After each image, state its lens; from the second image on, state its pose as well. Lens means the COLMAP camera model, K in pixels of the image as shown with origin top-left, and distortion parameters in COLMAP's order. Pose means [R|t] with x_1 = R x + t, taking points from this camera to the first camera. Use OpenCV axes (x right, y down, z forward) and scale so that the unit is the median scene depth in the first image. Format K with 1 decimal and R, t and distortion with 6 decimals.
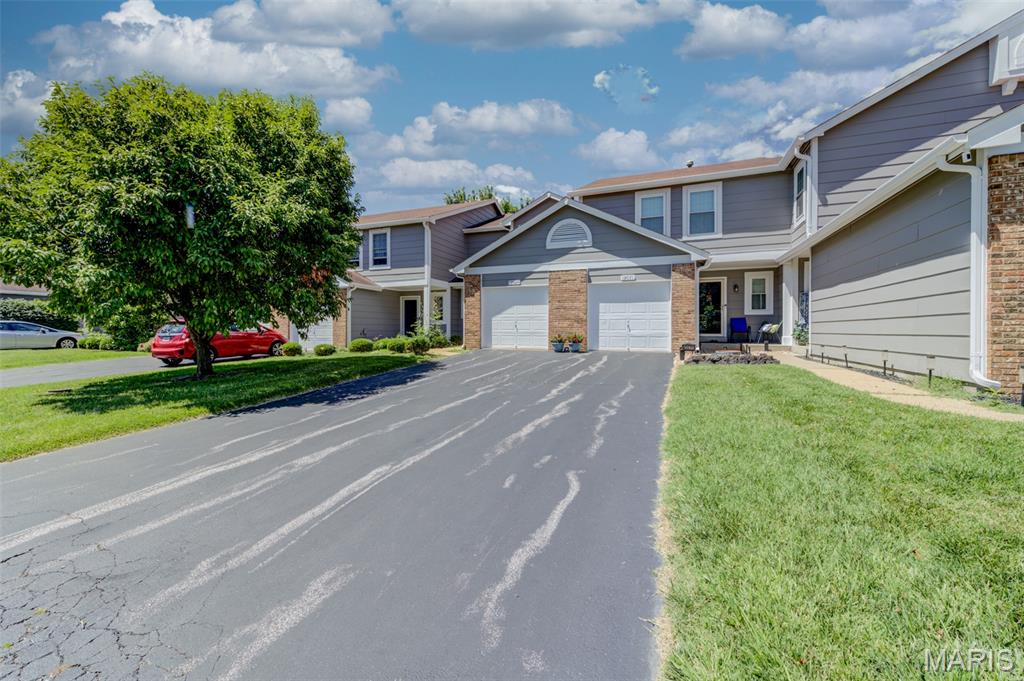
lens RADIAL K [[402.6, 0, 512.2], [0, 402.6, 332.6], [0, 0, 1]] dist [0.006730, -0.001581]
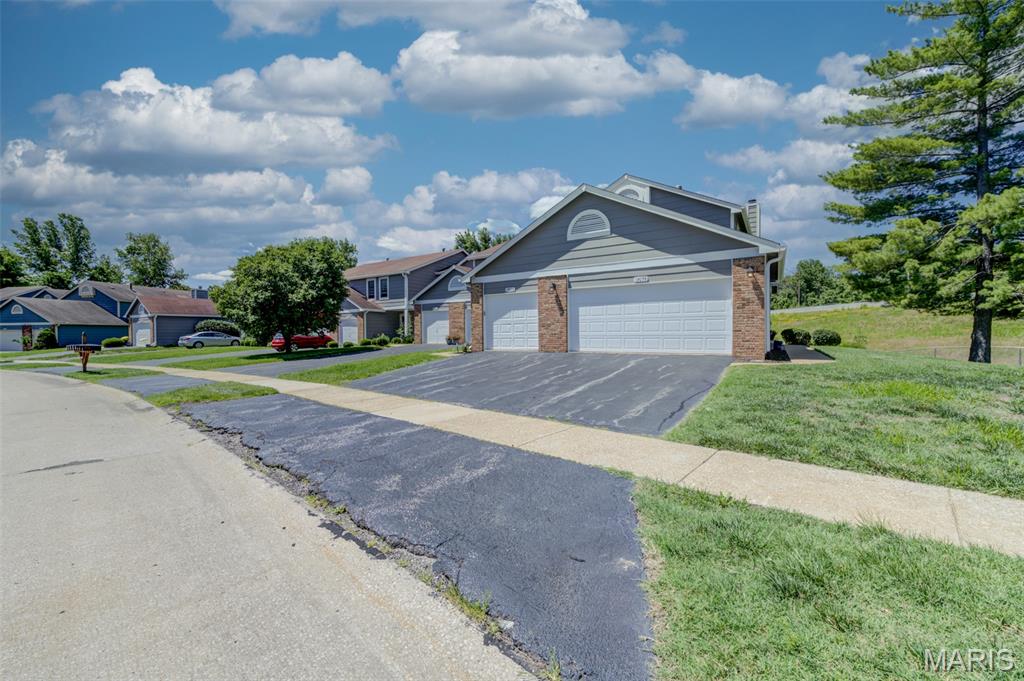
lens RADIAL K [[402.6, 0, 515.4], [0, 402.6, 342.0], [0, 0, 1]] dist [0.006730, -0.001581]
pose [[0.979906, -0.008298, -0.199289, 0.807303], [0.012158, 0.999761, 0.018156, 0.003669], [0.199090, -0.020214, 0.979773, -0.849590]]
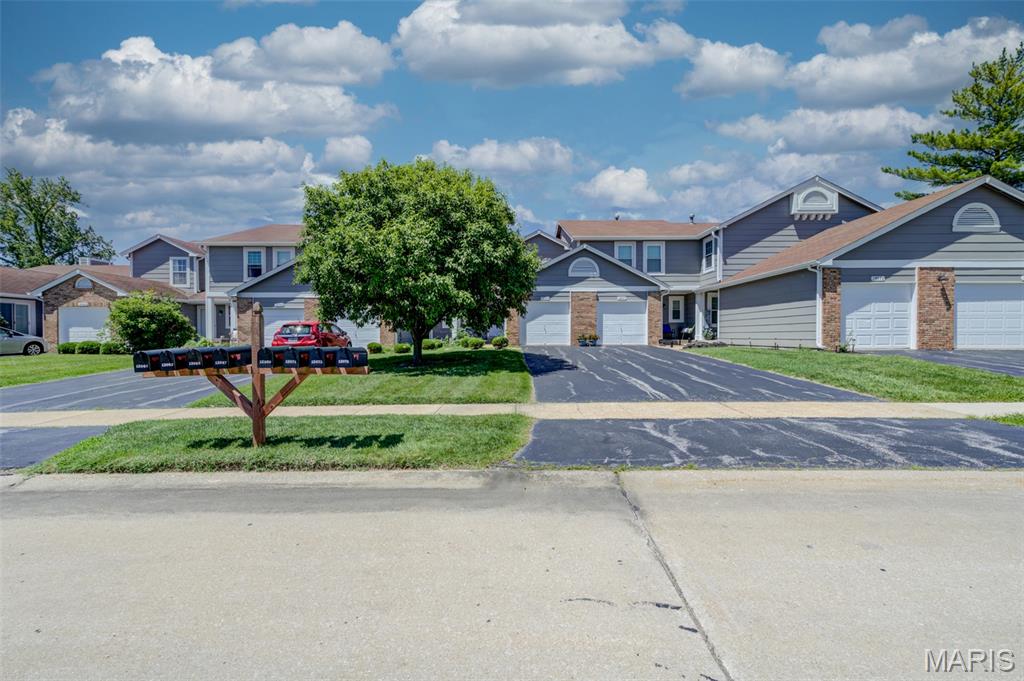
lens RADIAL K [[402.6, 0, 507.7], [0, 402.6, 342.3], [0, 0, 1]] dist [0.006730, -0.001581]
pose [[0.926944, -0.010617, 0.375049, -0.697905], [0.007106, 0.999917, 0.010744, 0.015054], [-0.375132, -0.007295, 0.926943, -0.287219]]
